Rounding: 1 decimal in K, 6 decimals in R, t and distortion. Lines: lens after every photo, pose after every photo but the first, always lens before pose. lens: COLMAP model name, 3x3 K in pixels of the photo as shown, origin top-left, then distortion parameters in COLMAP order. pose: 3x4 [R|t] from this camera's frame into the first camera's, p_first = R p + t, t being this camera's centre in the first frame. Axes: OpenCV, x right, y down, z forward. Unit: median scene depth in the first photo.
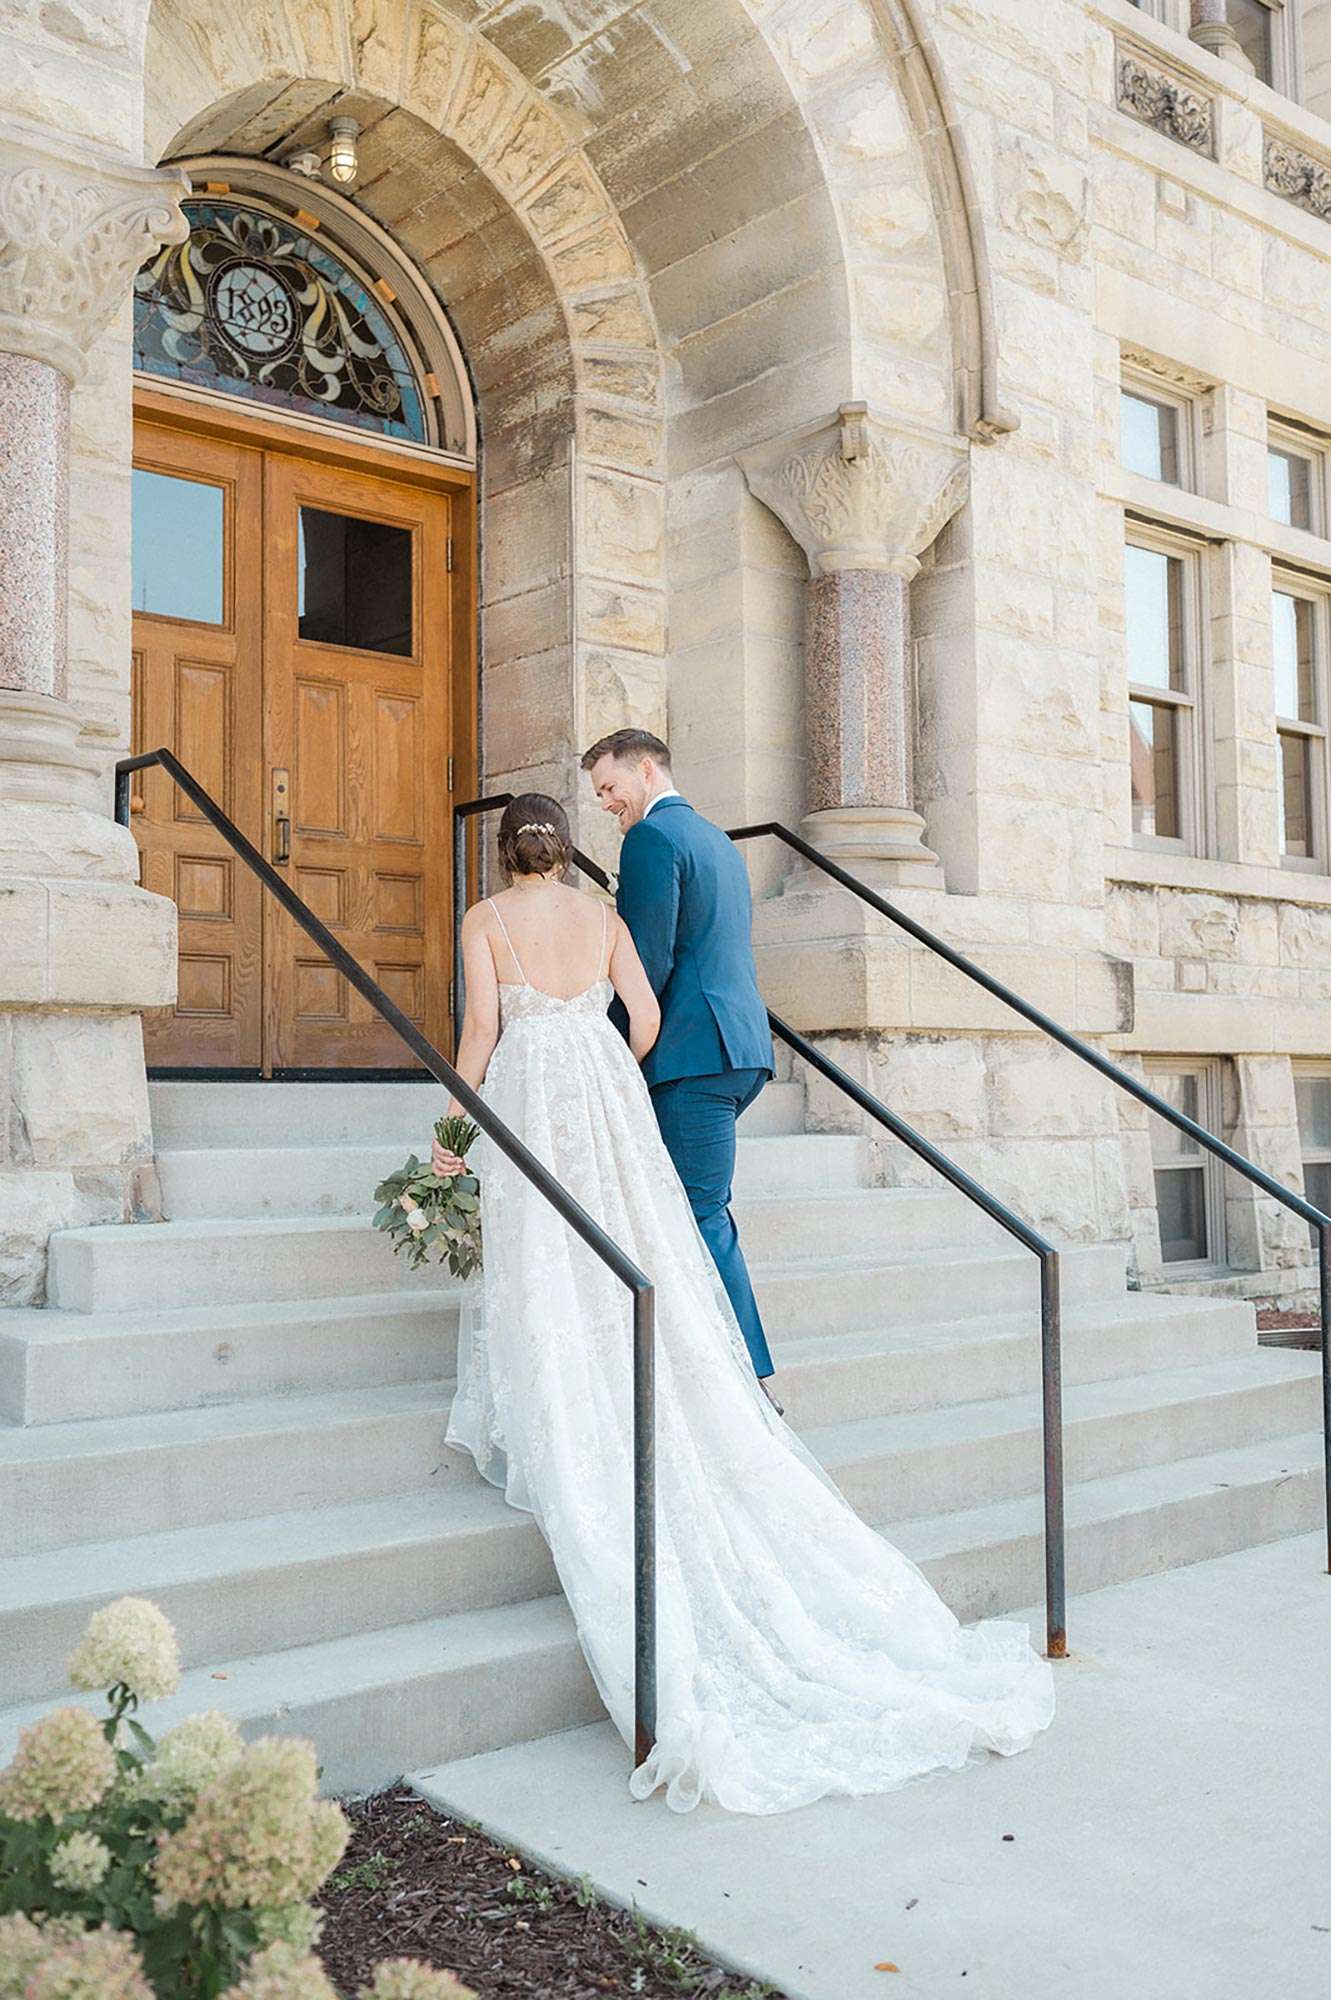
lens RADIAL K [[1981.5, 0, 665.5], [0, 1981.5, 1000.0], [0, 0, 1]] dist [-0.007788, 0.021364]
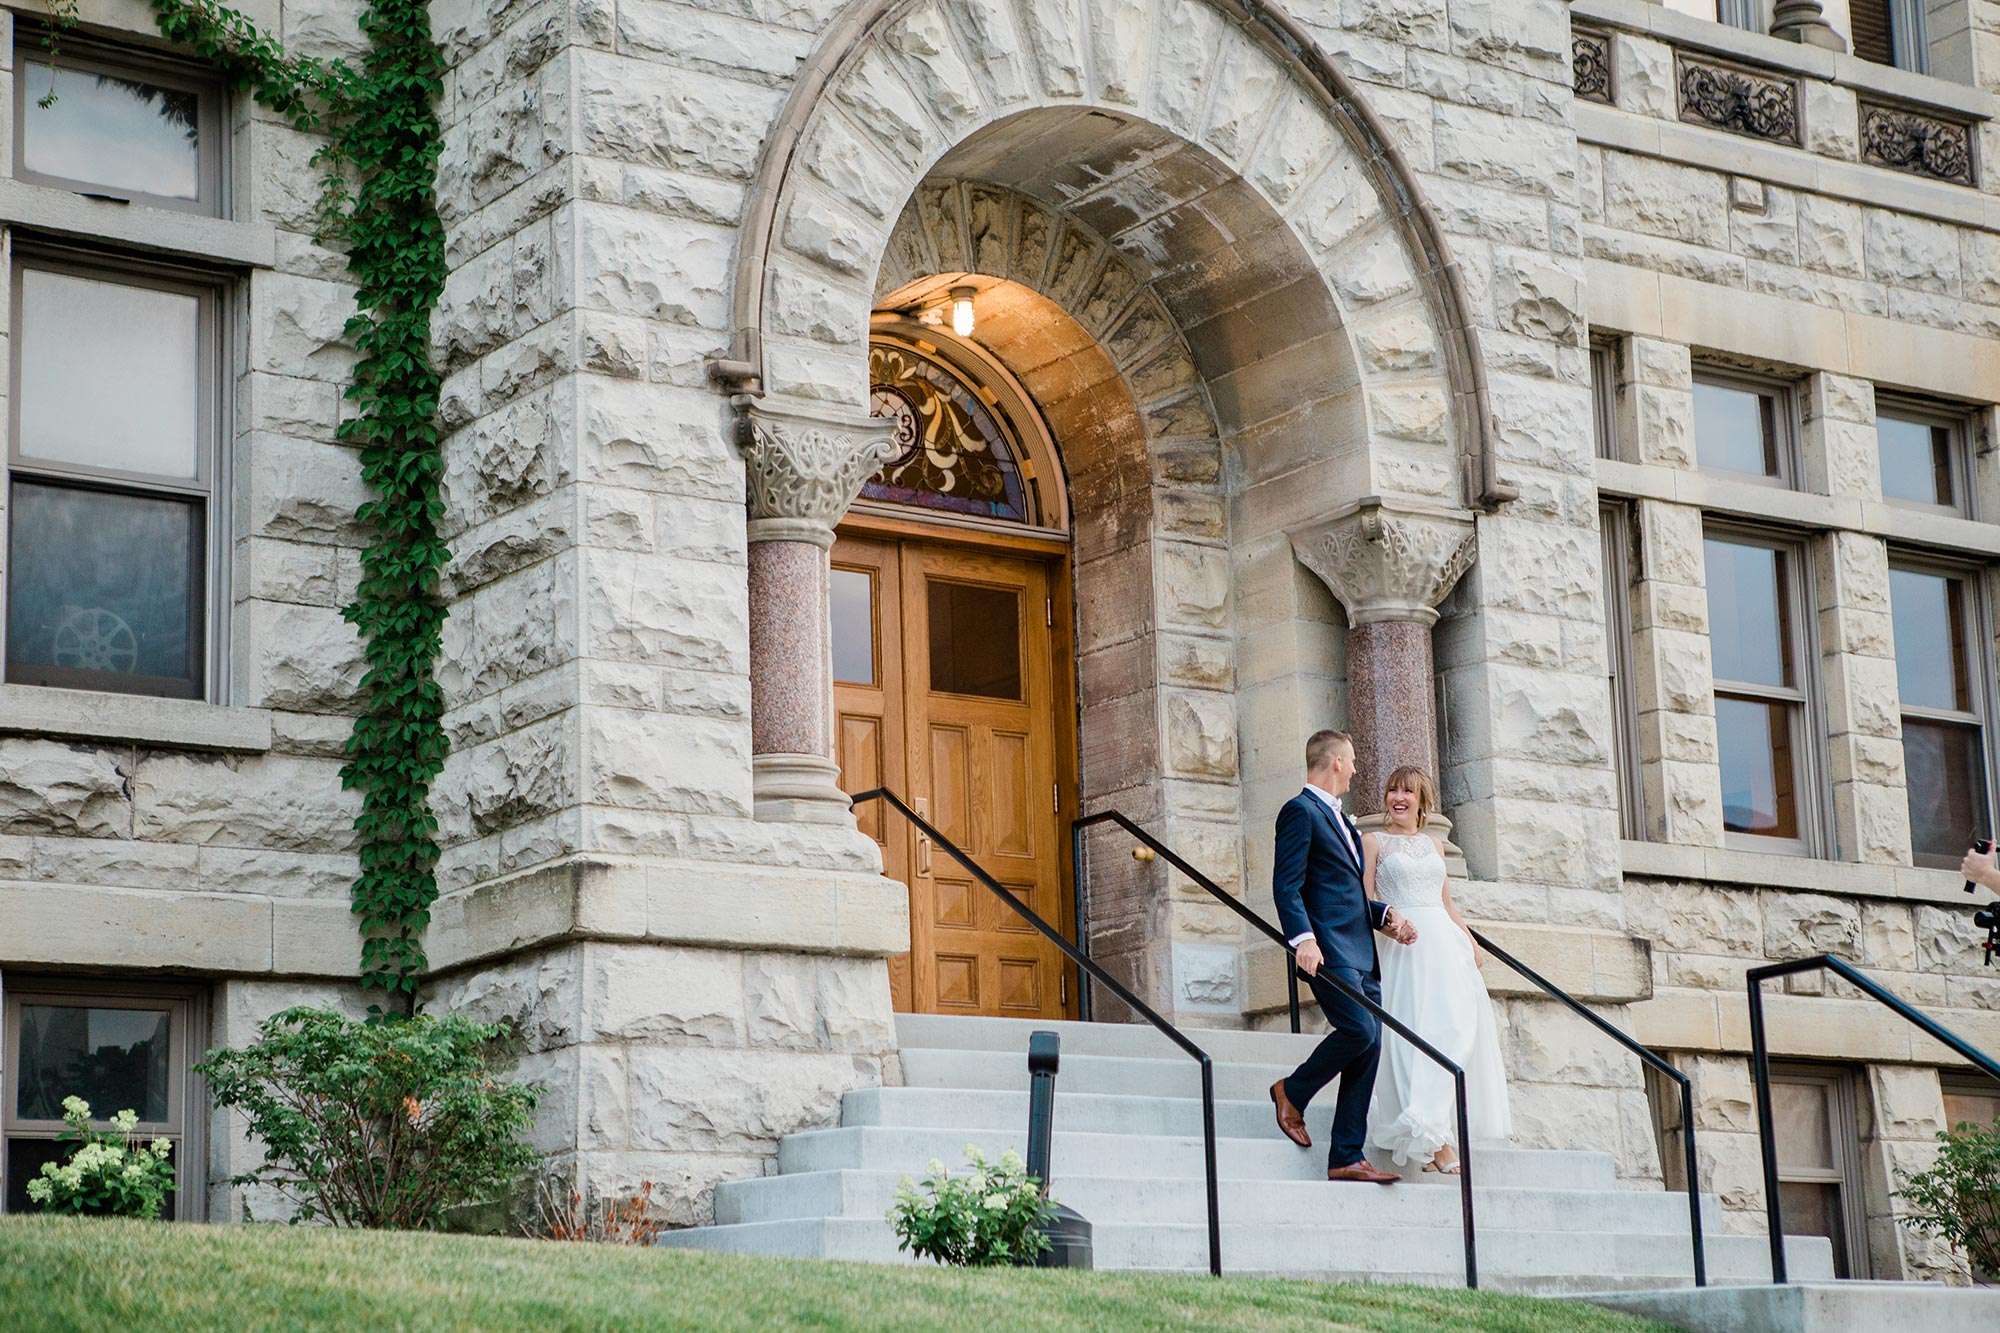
lens RADIAL K [[3971.9, 0, 1000.0], [0, 3971.9, 666.5], [0, 0, 1]] dist [0.186634, 0.189759]
pose [[0.995618, -0.039216, -0.084894, 0.063331], [0.026435, 0.988821, -0.146747, 0.158344], [0.089699, 0.143860, 0.985524, -1.374568]]
